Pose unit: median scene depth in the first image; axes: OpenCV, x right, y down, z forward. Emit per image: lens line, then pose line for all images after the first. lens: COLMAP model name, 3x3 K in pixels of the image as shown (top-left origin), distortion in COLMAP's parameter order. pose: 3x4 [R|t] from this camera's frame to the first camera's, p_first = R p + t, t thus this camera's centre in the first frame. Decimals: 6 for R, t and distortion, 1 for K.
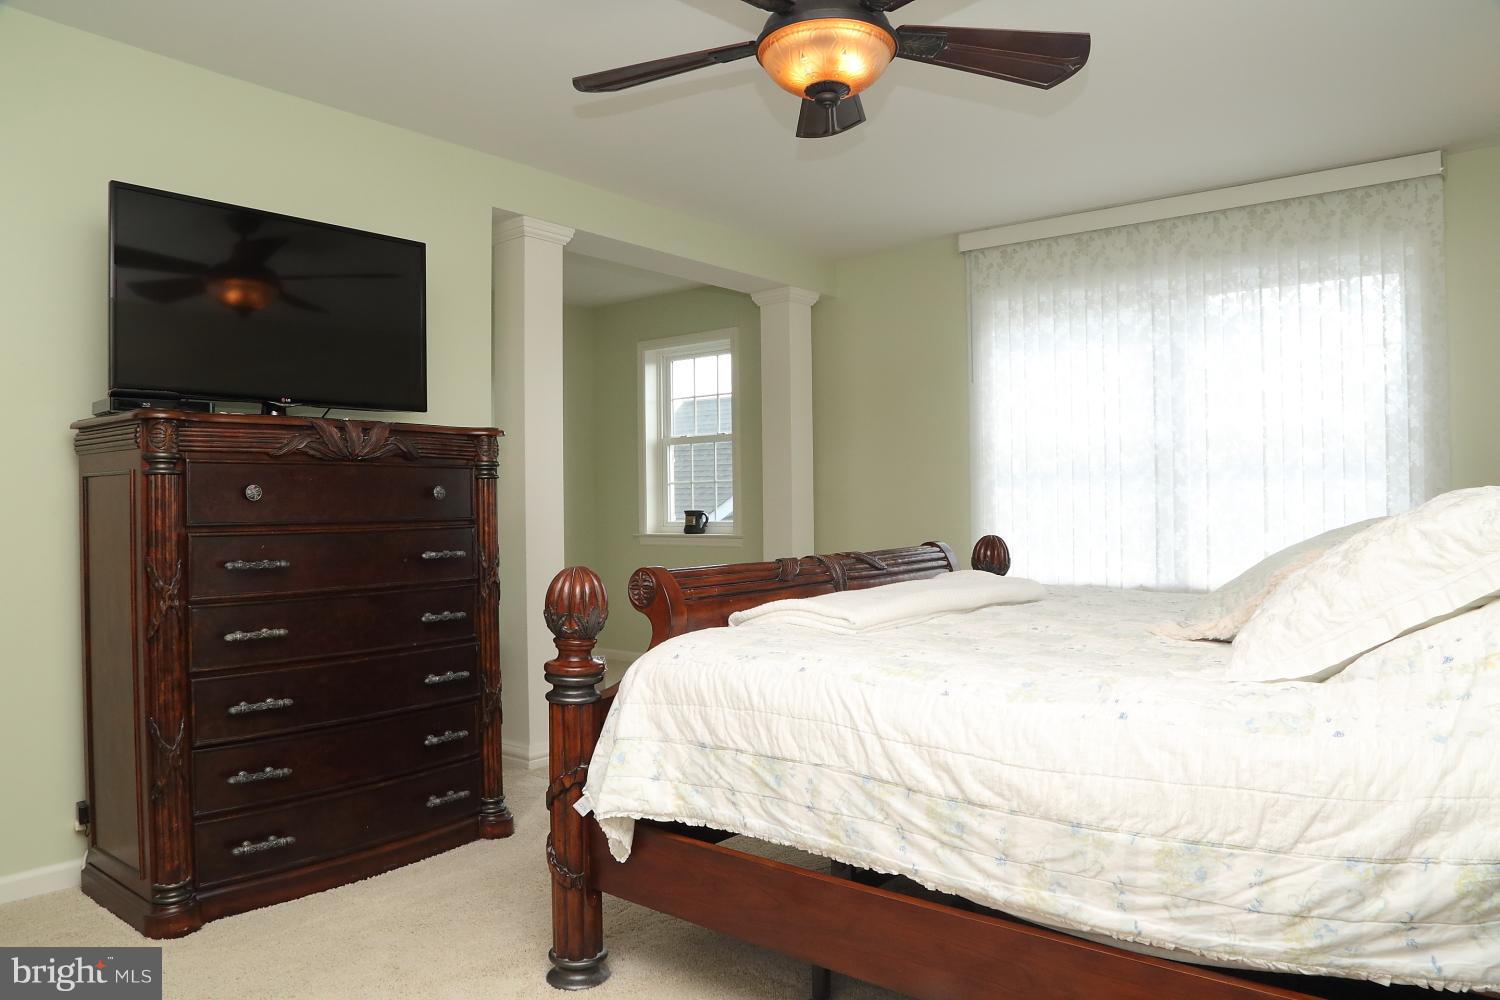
lens RADIAL K [[1018.2, 0, 749.9], [0, 1018.2, 504.3], [0, 0, 1]] dist [-0.125155, 0.062743]
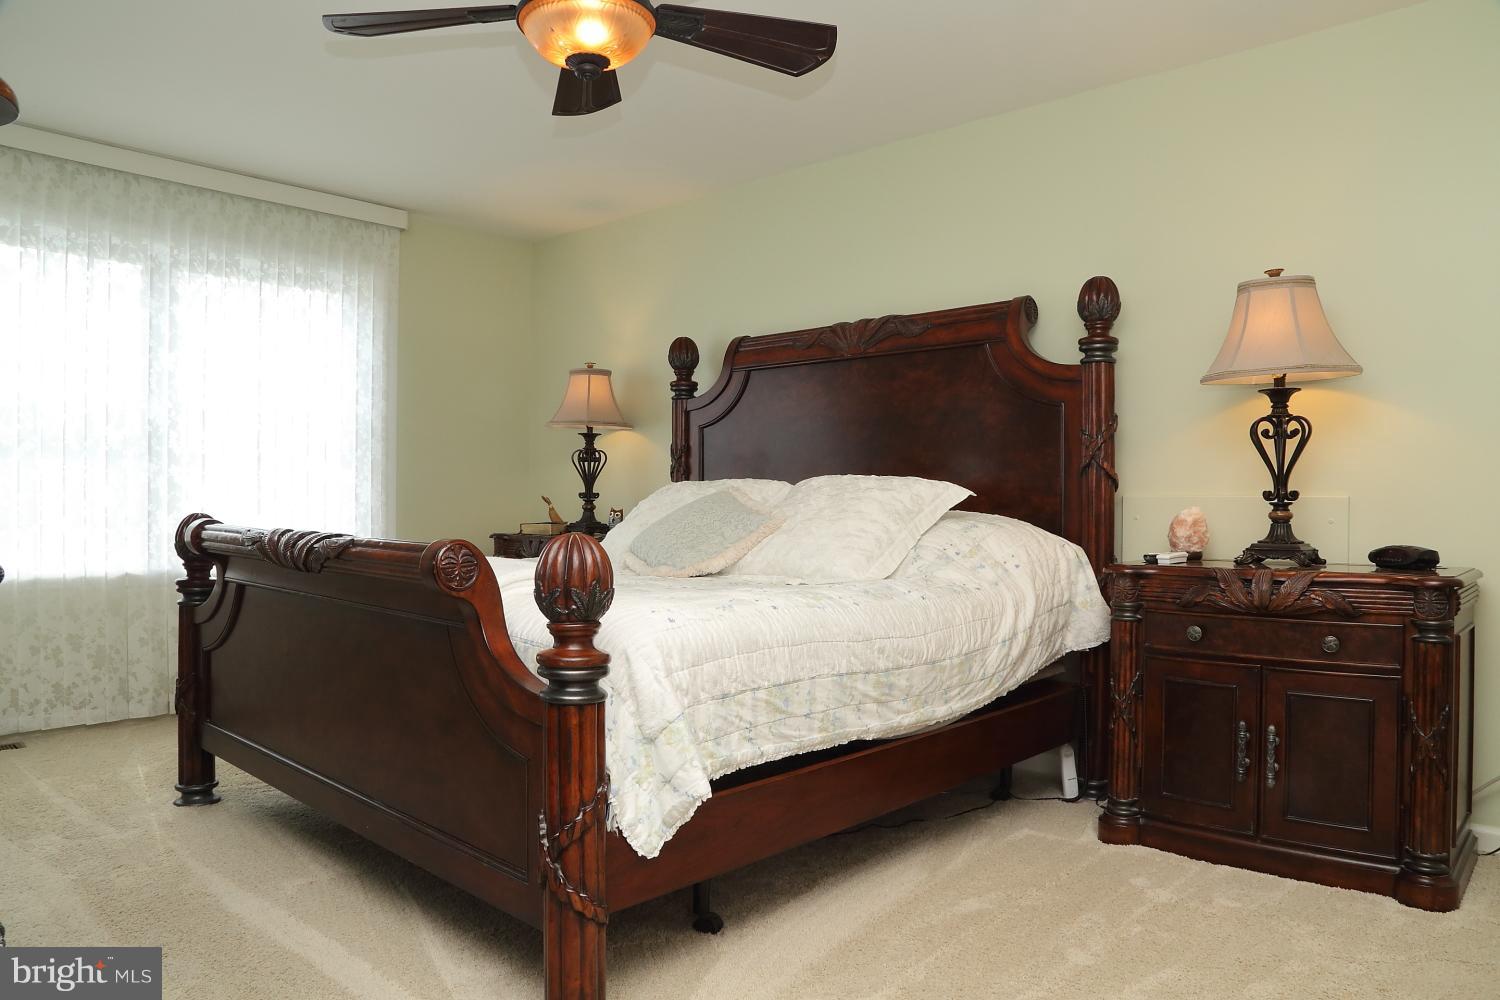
lens RADIAL K [[1018.2, 0, 746.6], [0, 1018.2, 500.5], [0, 0, 1]] dist [-0.125155, 0.062743]
pose [[0.061278, 0.015355, 0.998003, -1.109767], [-0.008925, 0.999850, -0.014836, 0.055871], [-0.998081, -0.007998, 0.061406, 0.941473]]
